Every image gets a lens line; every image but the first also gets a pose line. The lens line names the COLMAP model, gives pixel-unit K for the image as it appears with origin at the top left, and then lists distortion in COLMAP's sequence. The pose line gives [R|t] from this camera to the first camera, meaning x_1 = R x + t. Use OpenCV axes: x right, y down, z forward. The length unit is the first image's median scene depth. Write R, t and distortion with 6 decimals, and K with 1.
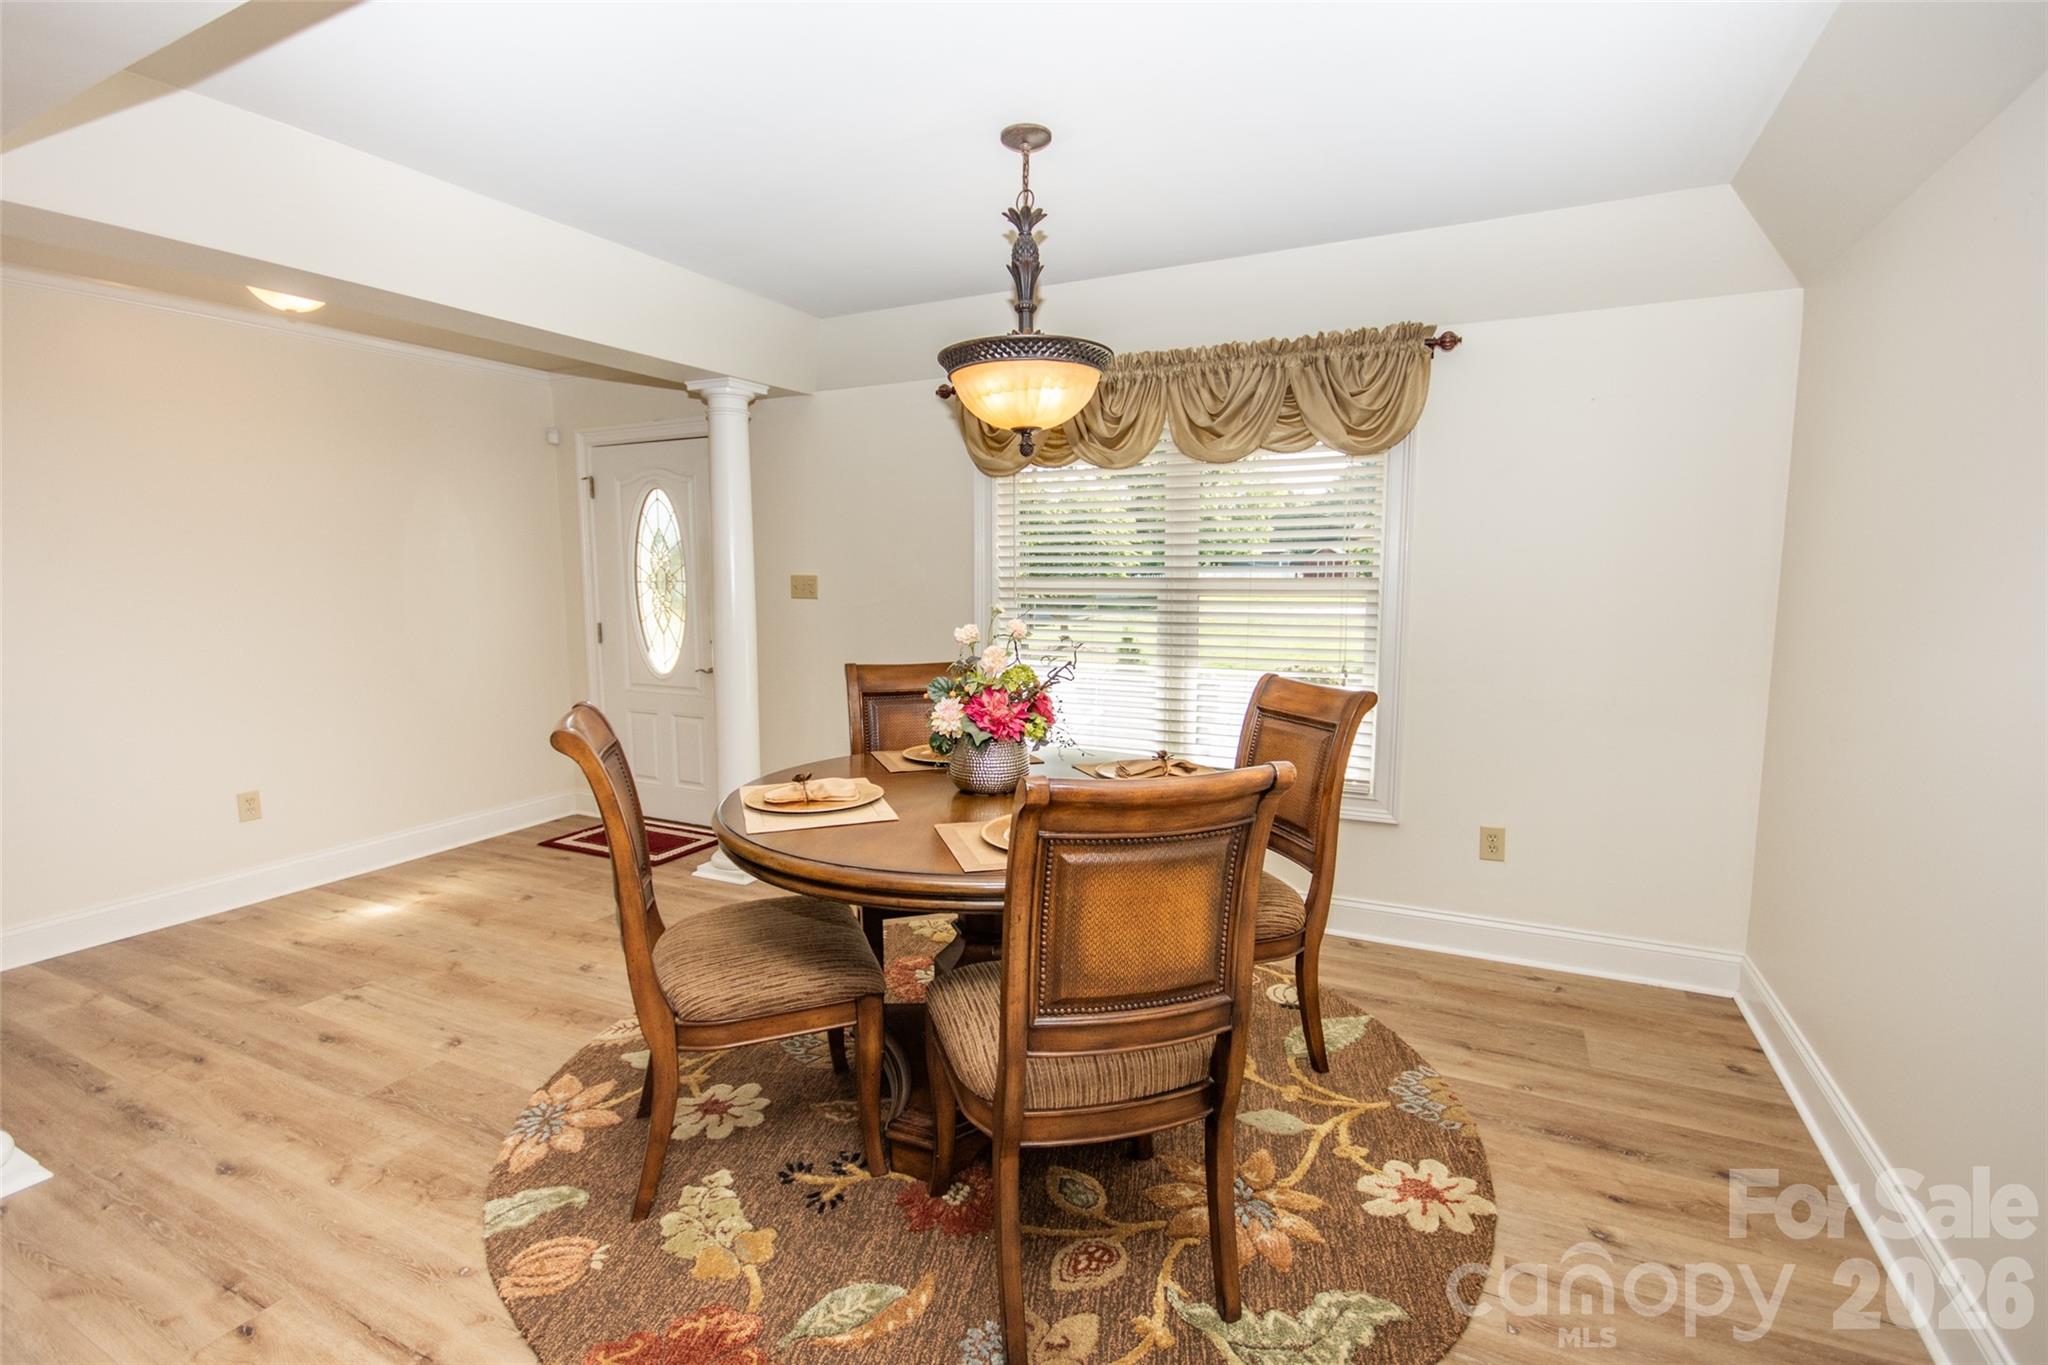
lens RADIAL K [[952.5, 0, 1024.0], [0, 952.5, 682.5], [0, 0, 1]] dist [0.018082, -0.019381]
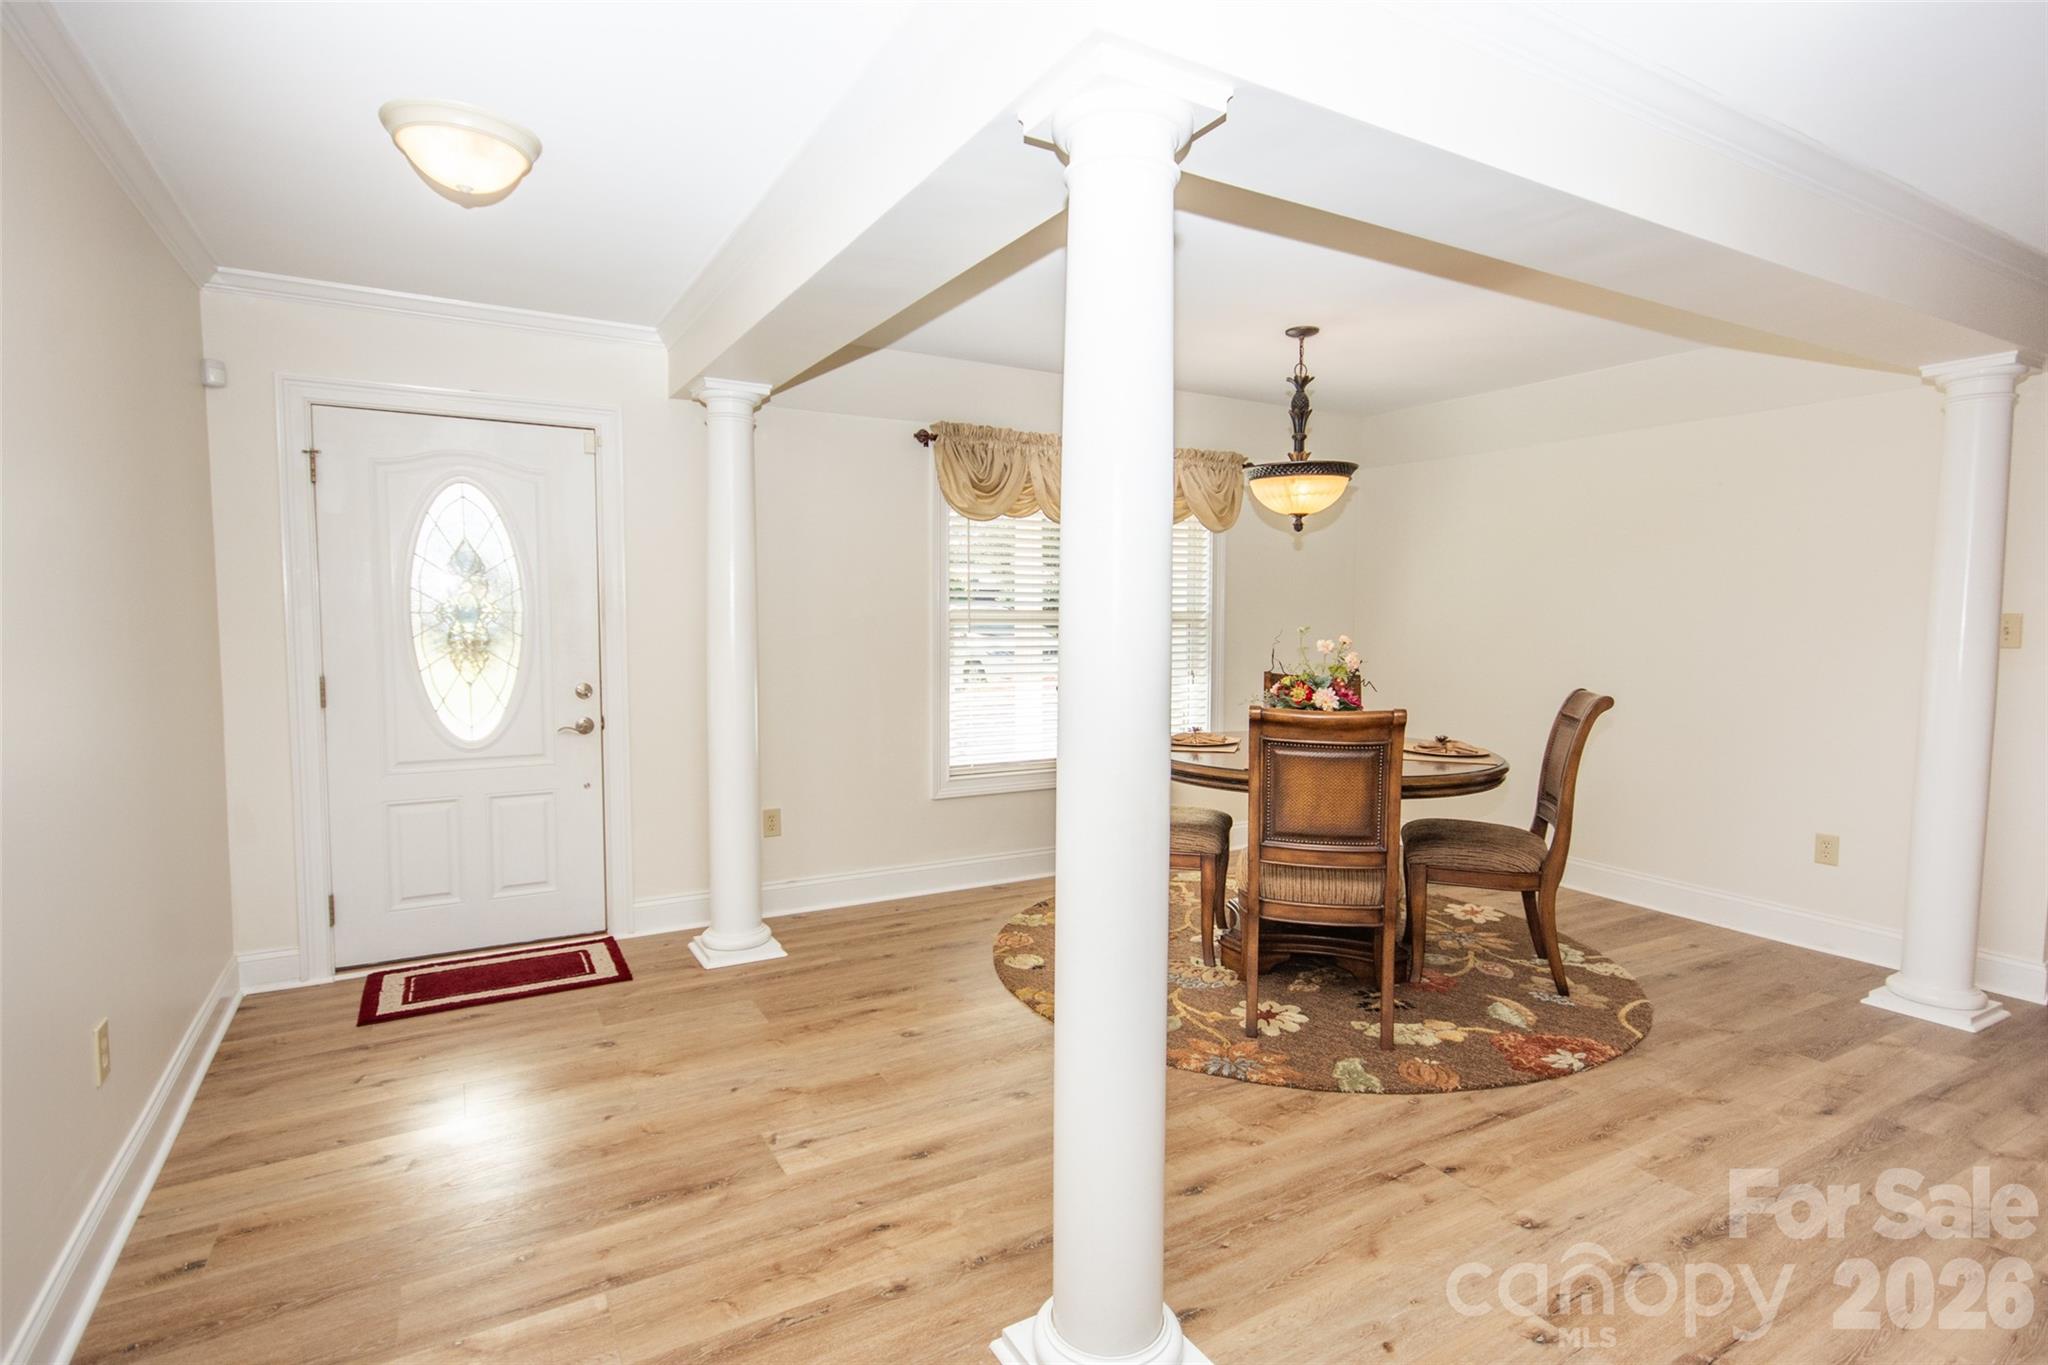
lens RADIAL K [[1042.3, 0, 1051.3], [0, 1042.3, 681.7], [0, 0, 1]] dist [0.003933, 0.000498]
pose [[0.541473, -0.053703, 0.839001, -1.408711], [0.088825, 0.996027, 0.006428, -0.036026], [-0.836013, 0.071043, 0.544091, 0.376108]]
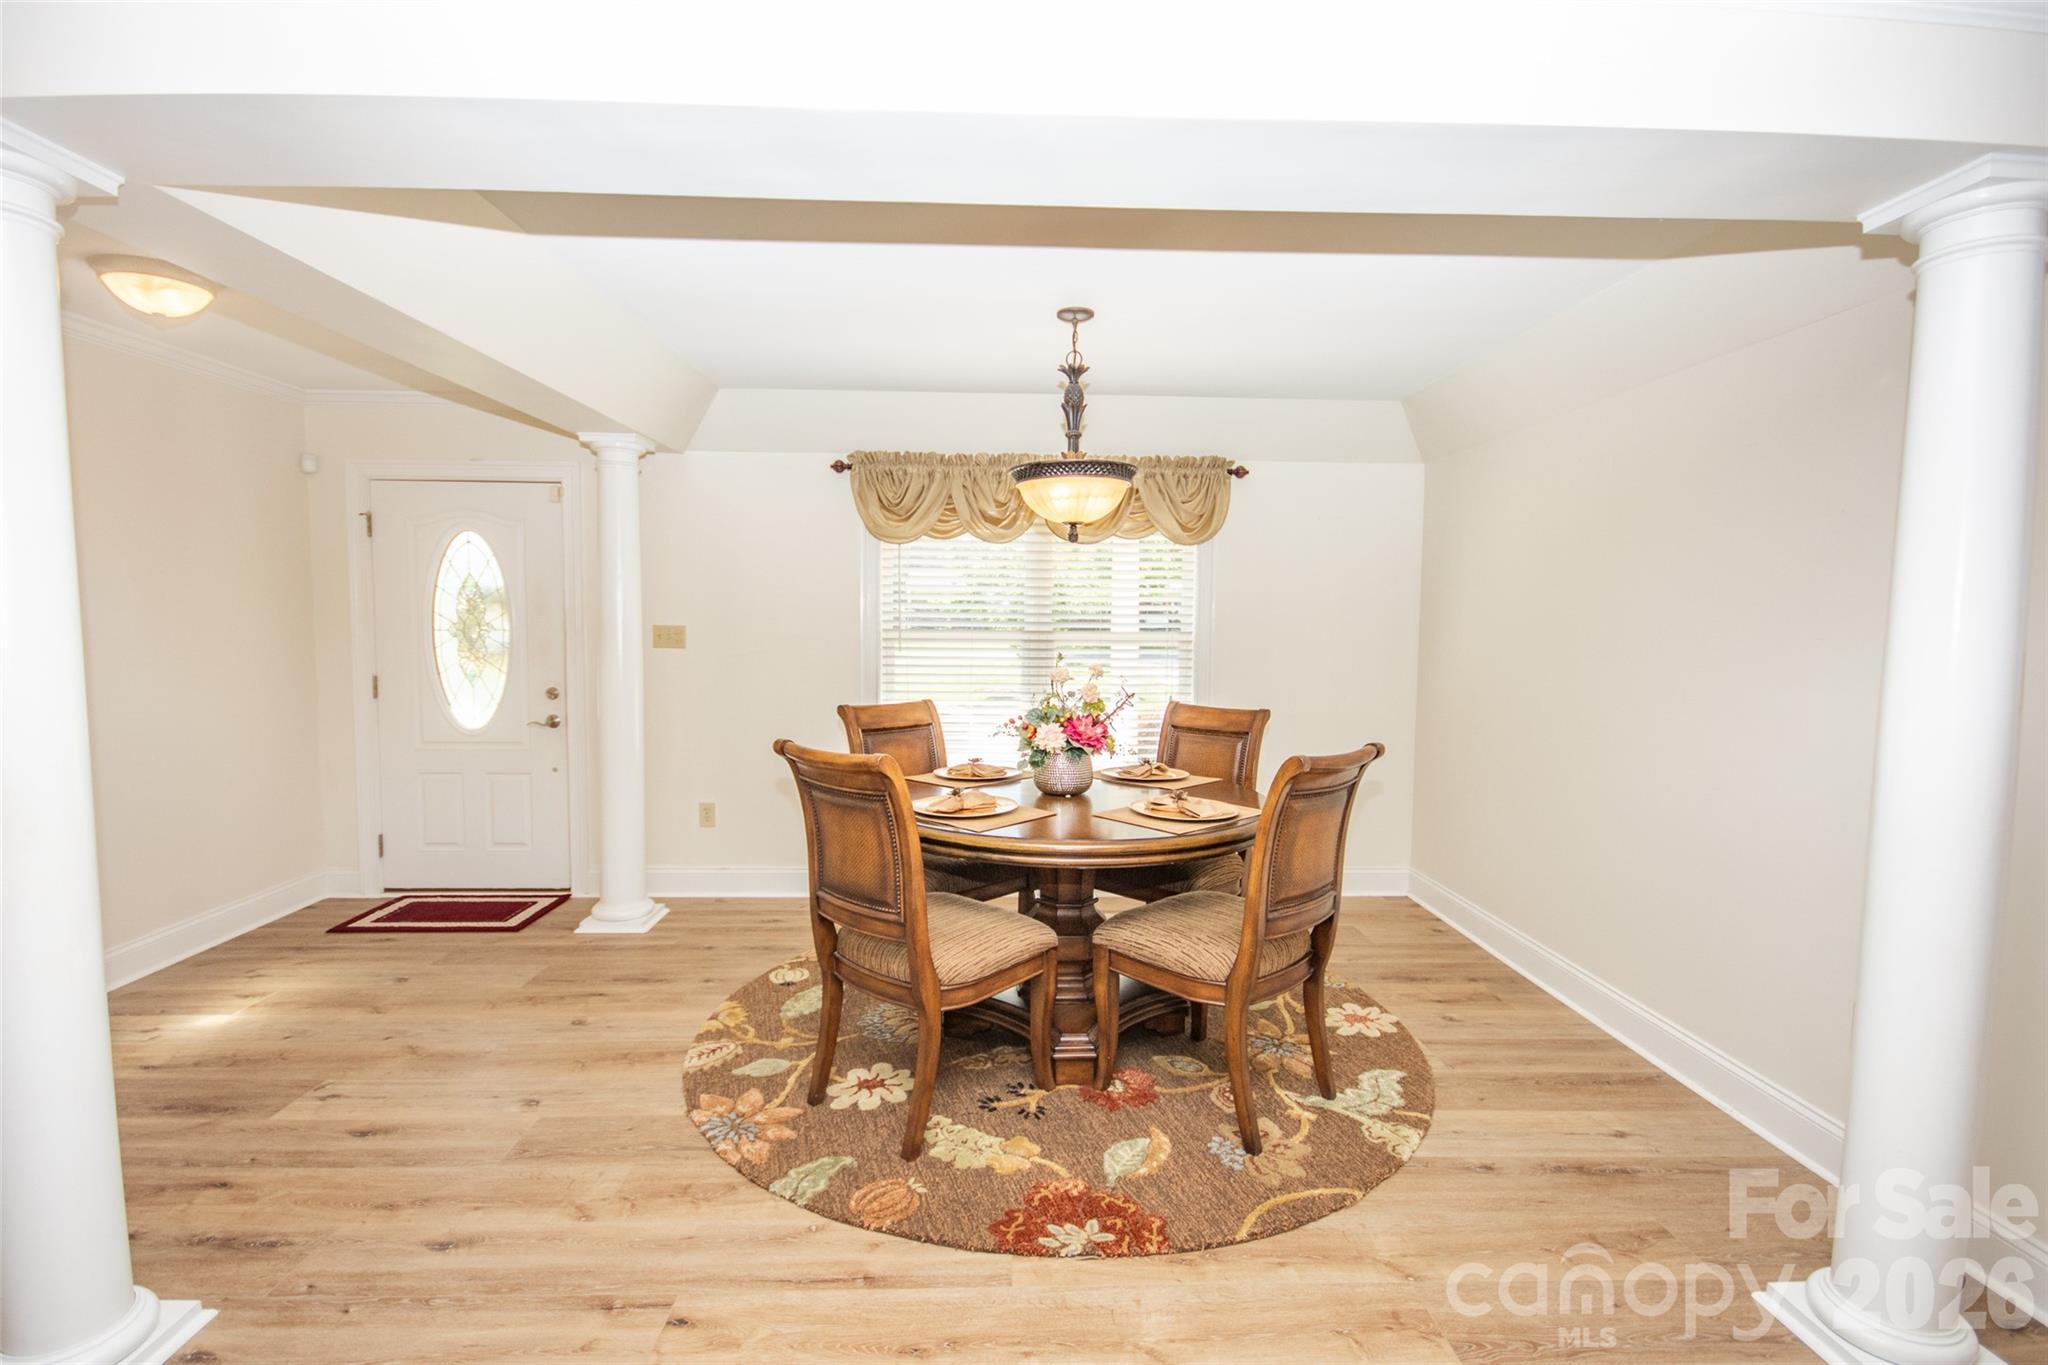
lens RADIAL K [[937.4, 0, 1037.3], [0, 937.4, 682.3], [0, 0, 1]] dist [-0.001532, -0.000995]
pose [[0.878644, -0.020615, 0.477032, -0.582972], [0.043508, 0.998368, -0.036992, 0.005546], [-0.475491, 0.053258, 0.878107, -0.108616]]
